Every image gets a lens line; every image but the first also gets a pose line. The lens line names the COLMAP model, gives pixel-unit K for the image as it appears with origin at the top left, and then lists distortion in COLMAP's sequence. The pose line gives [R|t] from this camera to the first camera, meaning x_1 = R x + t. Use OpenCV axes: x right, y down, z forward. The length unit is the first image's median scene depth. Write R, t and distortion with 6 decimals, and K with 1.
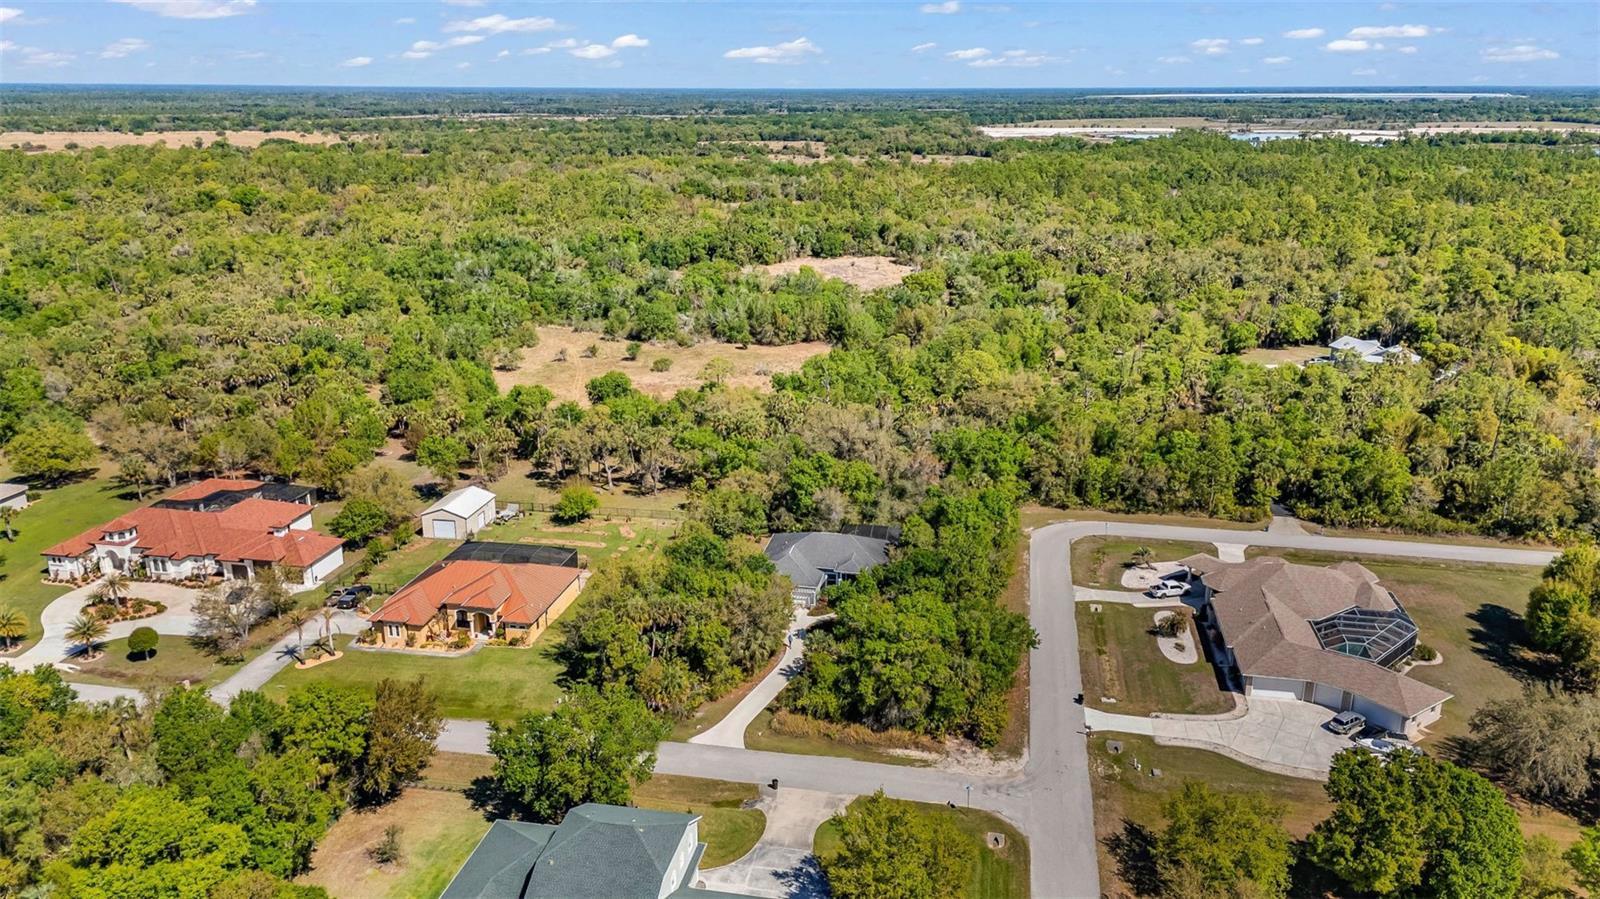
lens RADIAL K [[1172.6, 0, 795.1], [0, 1172.6, 442.9], [0, 0, 1]] dist [0.090978, -0.102652]
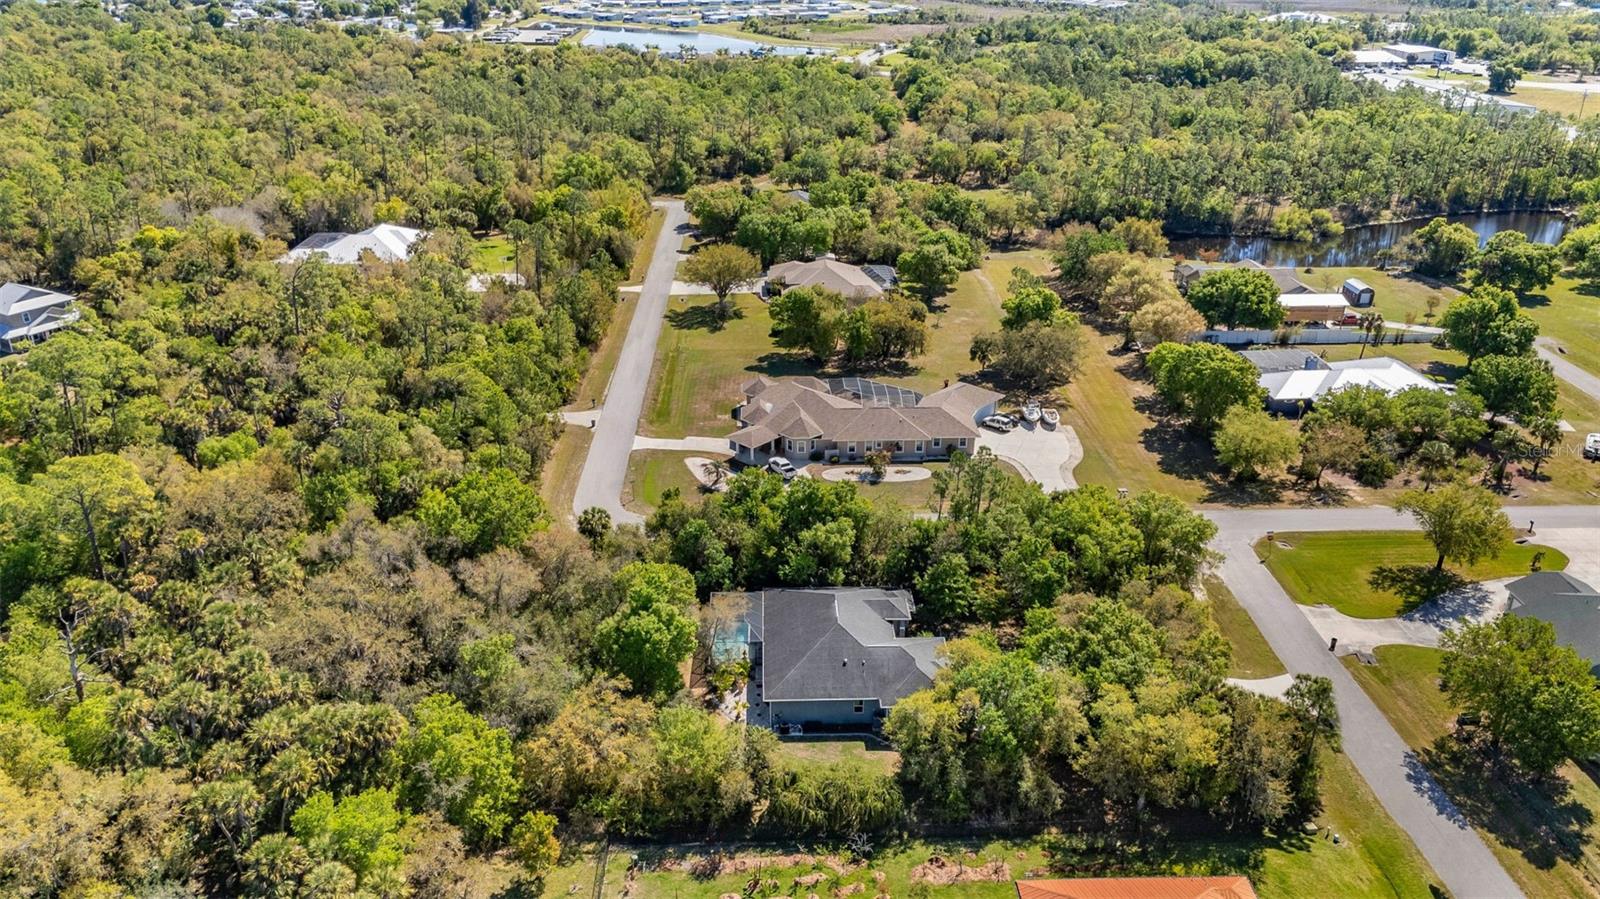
lens RADIAL K [[1171.4, 0, 802.3], [0, 1171.4, 450.7], [0, 0, 1]] dist [0.074519, -0.068429]
pose [[-0.225969, -0.398663, 0.888823, -0.482910], [0.281650, 0.846716, 0.451381, -0.285075], [-0.932530, 0.352335, -0.079048, 0.914094]]
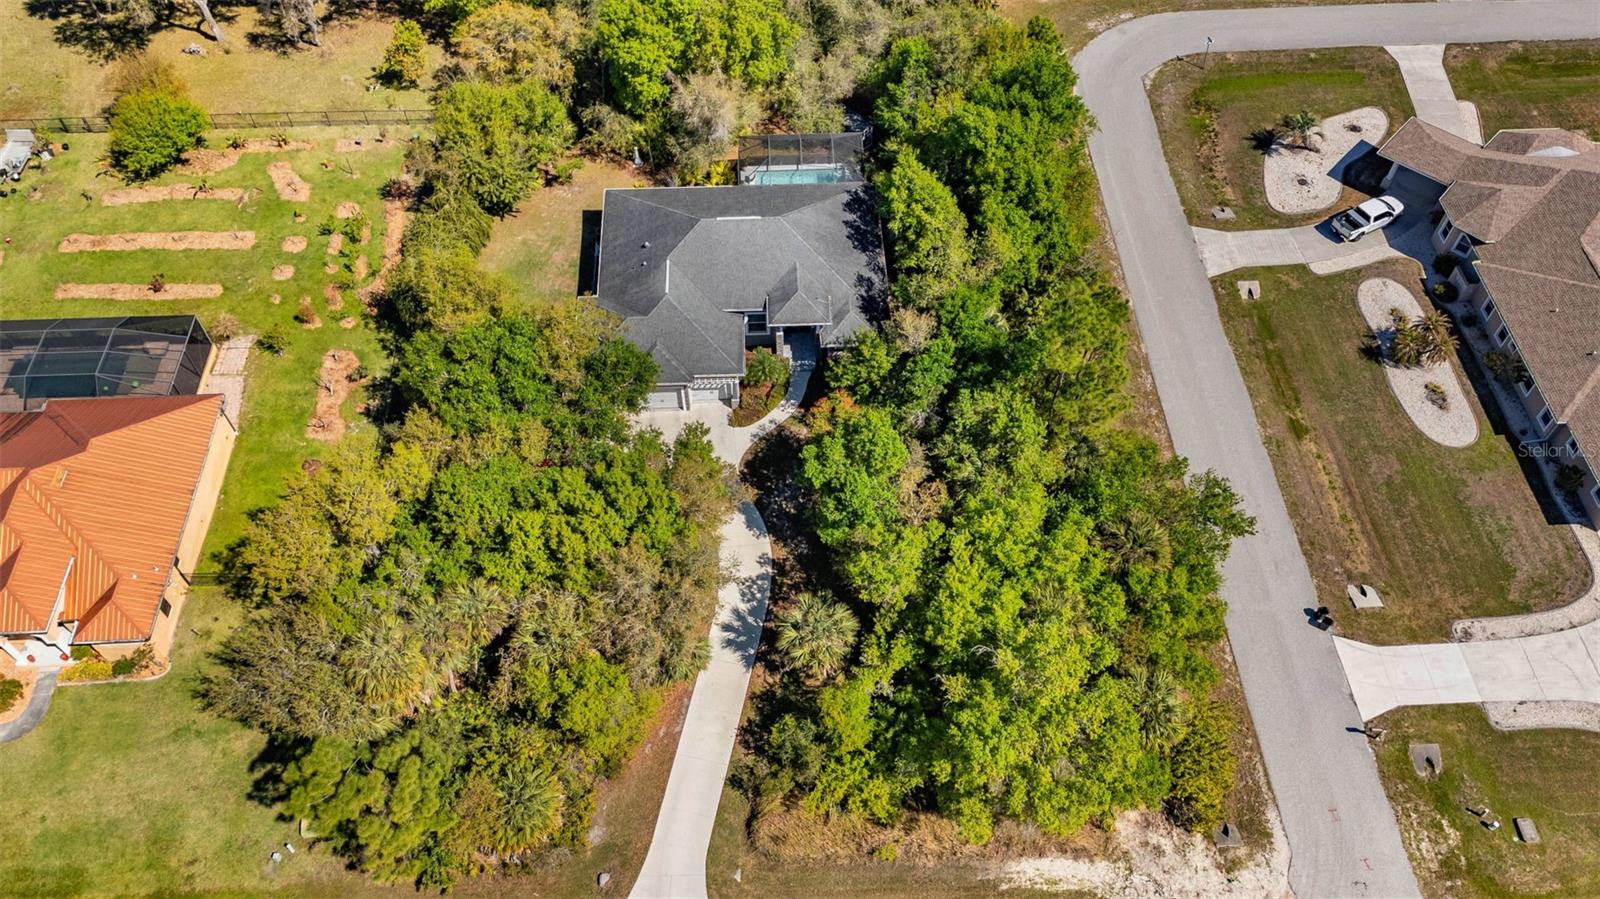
lens RADIAL K [[1211.6, 0, 802.1], [0, 1211.6, 452.3], [0, 0, 1]] dist [0.074360, -0.069826]
pose [[0.971722, -0.190211, 0.139919, -0.028061], [0.068812, 0.794937, 0.602777, -0.126418], [-0.225881, -0.576103, 0.785546, 0.481350]]
